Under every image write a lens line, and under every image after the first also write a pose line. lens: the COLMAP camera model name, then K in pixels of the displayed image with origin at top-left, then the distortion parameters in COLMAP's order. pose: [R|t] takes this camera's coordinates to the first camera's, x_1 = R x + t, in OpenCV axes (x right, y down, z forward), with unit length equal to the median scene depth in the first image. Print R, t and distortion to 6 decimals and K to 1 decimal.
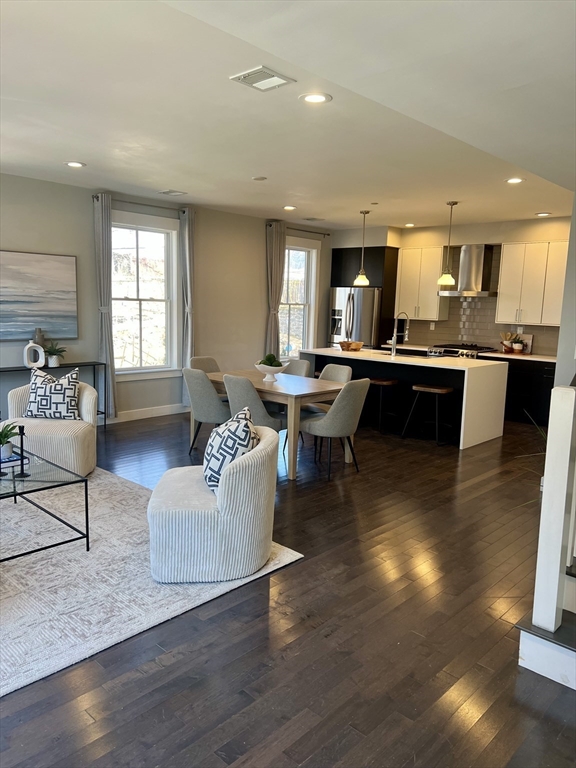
lens RADIAL K [[580.1, 0, 288.0], [0, 580.1, 384.0], [0, 0, 1]] dist [0.042211, -0.035595]
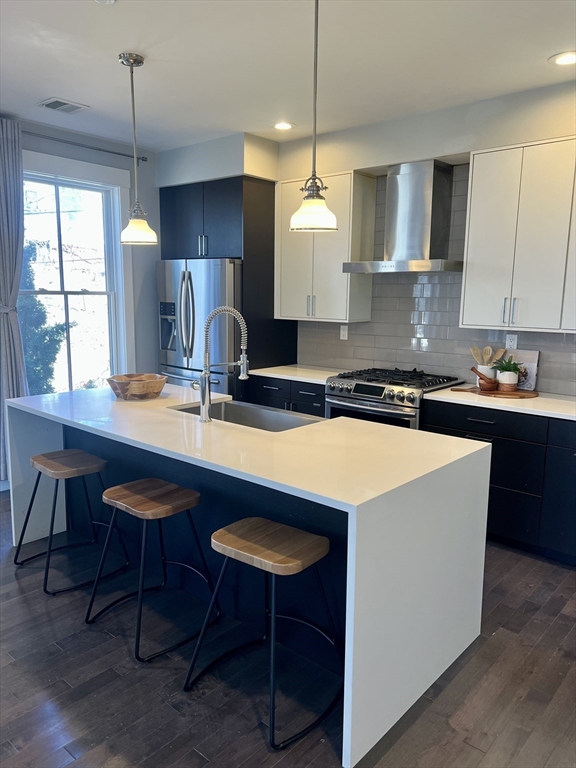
lens RADIAL K [[580.1, 0, 288.0], [0, 580.1, 384.0], [0, 0, 1]] dist [0.042211, -0.035595]
pose [[0.999011, -0.022922, 0.038113, 0.198109], [0.022328, 0.999624, 0.015939, -0.069429], [-0.038464, -0.015072, 0.999146, 0.534582]]
